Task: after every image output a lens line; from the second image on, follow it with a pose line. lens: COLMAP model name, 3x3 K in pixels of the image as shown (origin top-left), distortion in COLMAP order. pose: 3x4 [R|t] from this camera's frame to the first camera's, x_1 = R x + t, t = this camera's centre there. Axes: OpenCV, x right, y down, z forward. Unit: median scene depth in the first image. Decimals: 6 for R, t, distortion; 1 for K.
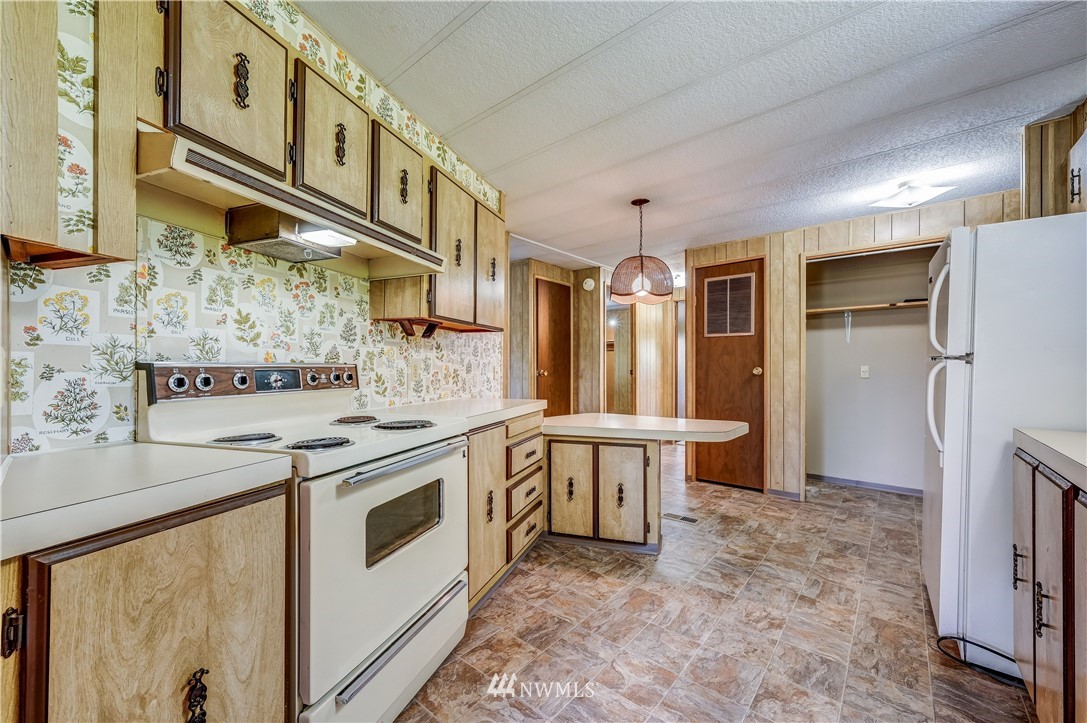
lens RADIAL K [[424.2, 0, 546.8], [0, 424.2, 367.9], [0, 0, 1]] dist [0.008103, 0.000098]
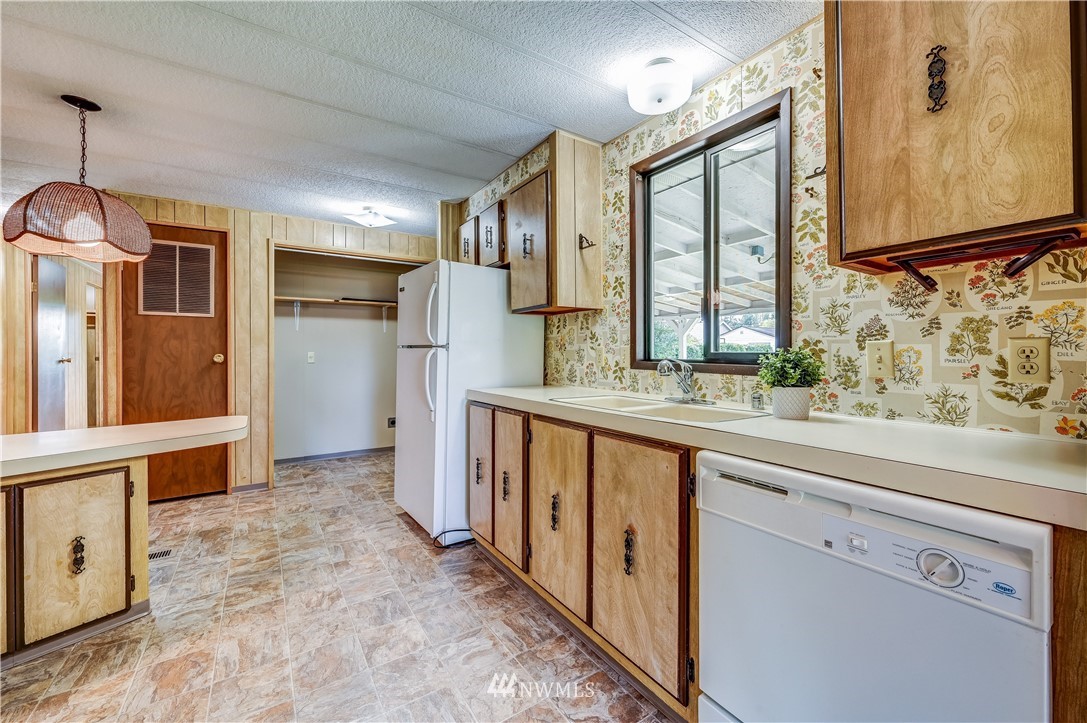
lens RADIAL K [[430.3, 0, 540.2], [0, 430.3, 356.6], [0, 0, 1]] dist [-0.000272, -0.000094]
pose [[0.289522, -0.012413, 0.957091, -0.192393], [0.006998, 0.999917, 0.010851, -0.001260], [-0.957146, 0.003556, 0.289585, 0.117453]]
